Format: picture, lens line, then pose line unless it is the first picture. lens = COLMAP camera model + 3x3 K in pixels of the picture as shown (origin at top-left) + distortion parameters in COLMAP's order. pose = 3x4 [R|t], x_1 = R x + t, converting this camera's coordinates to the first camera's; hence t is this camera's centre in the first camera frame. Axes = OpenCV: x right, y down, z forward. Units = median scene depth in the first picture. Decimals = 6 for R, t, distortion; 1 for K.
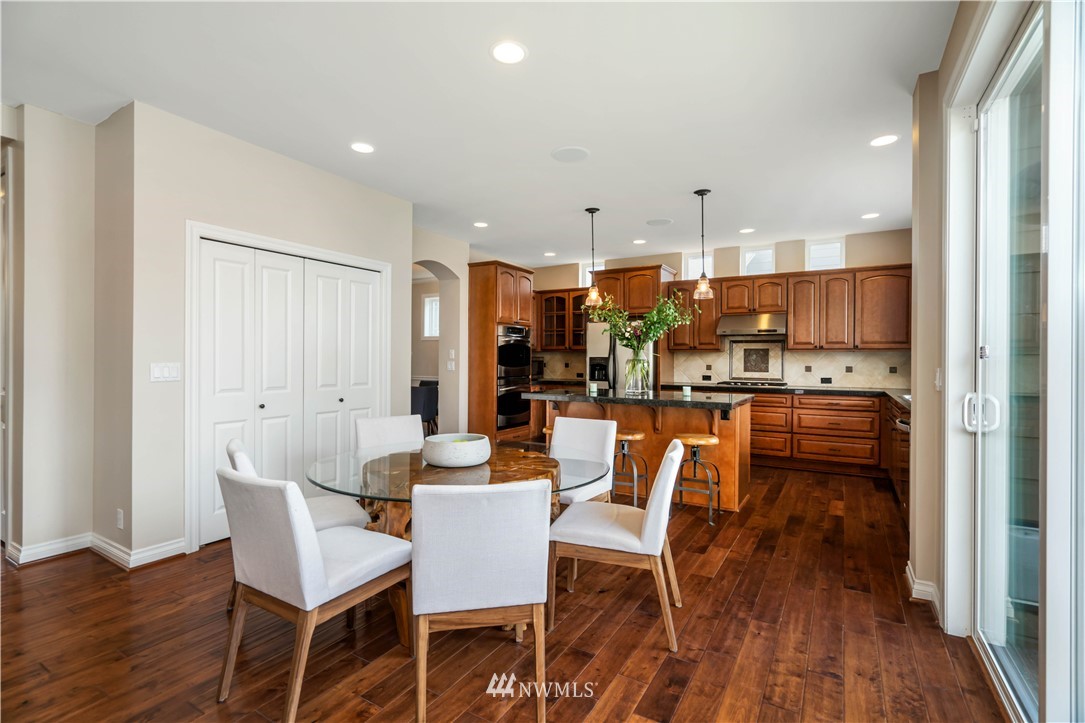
lens RADIAL K [[513.3, 0, 542.5], [0, 513.3, 361.5], [0, 0, 1]] dist [0.001270, 0.000068]
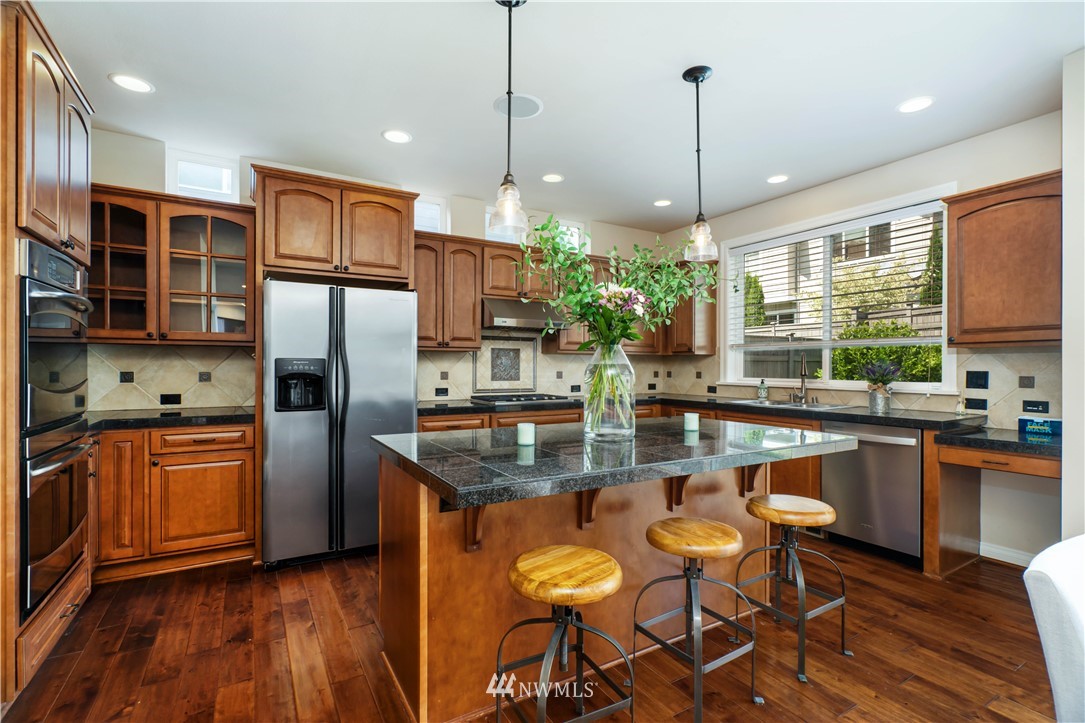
lens RADIAL K [[508.6, 0, 554.8], [0, 508.6, 367.8], [0, 0, 1]] dist [-0.001735, -0.000181]
pose [[0.468996, -0.009504, 0.883149, -0.206261], [0.002595, 0.999953, 0.009383, -0.004486], [-0.883197, -0.002109, 0.468998, 0.661022]]
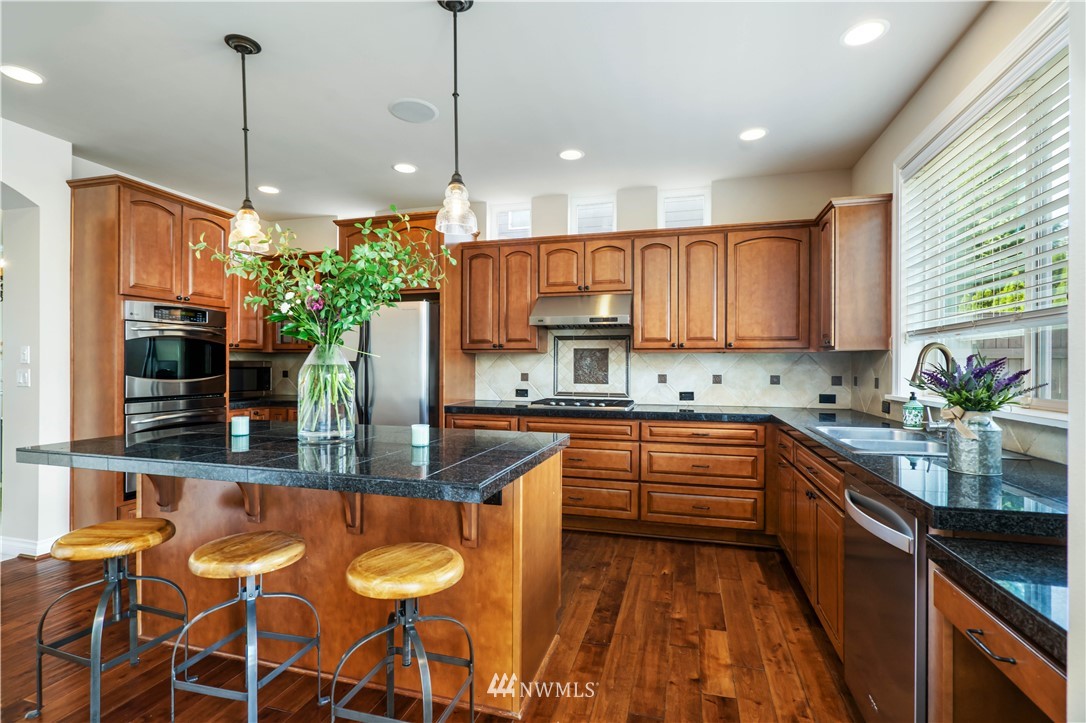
lens RADIAL K [[513.8, 0, 543.0], [0, 513.8, 361.5], [0, 0, 1]] dist [0.001270, 0.000068]
pose [[0.967474, 0.001111, 0.252968, 0.206825], [0.001632, 0.999942, -0.010631, -0.001293], [-0.252965, 0.010698, 0.967416, 0.409232]]
